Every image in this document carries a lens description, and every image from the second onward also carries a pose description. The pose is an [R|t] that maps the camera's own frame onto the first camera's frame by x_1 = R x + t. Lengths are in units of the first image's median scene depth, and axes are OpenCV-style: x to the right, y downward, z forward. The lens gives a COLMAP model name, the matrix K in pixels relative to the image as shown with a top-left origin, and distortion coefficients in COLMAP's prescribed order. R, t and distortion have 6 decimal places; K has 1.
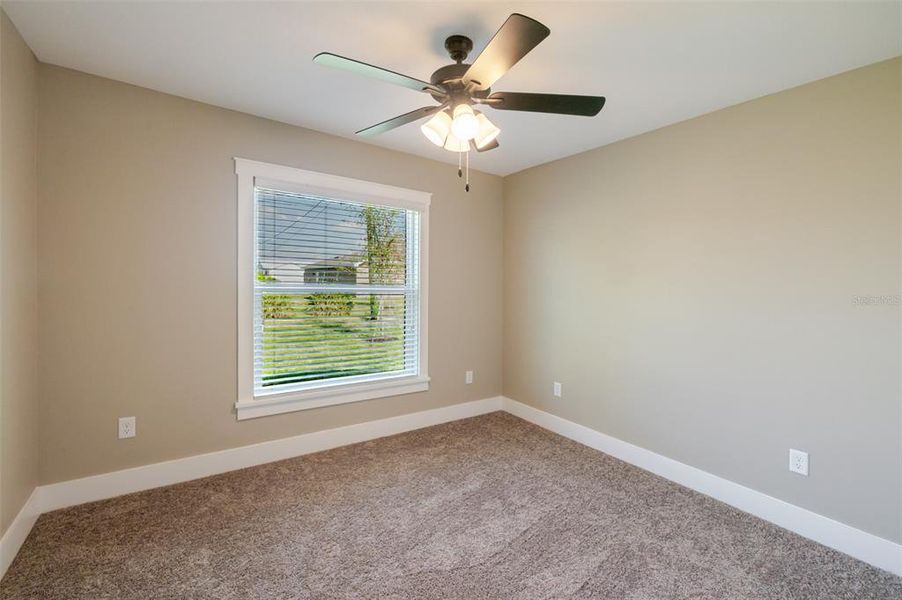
lens RADIAL K [[423.3, 0, 462.2], [0, 423.3, 299.9], [0, 0, 1]] dist [-0.002680, -0.000039]
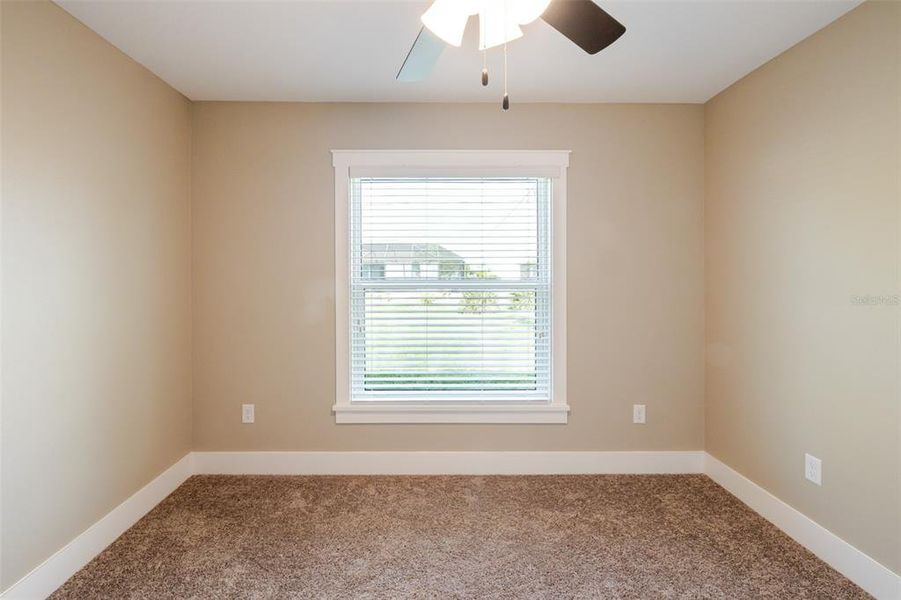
lens RADIAL K [[397.7, 0, 447.4], [0, 397.7, 289.8], [0, 0, 1]] dist [-0.000278, -0.000371]
pose [[0.795290, -0.004505, -0.606213, 0.178523], [-0.001621, 0.999953, -0.009558, -0.008237], [0.606227, 0.008584, 0.795245, 0.354818]]
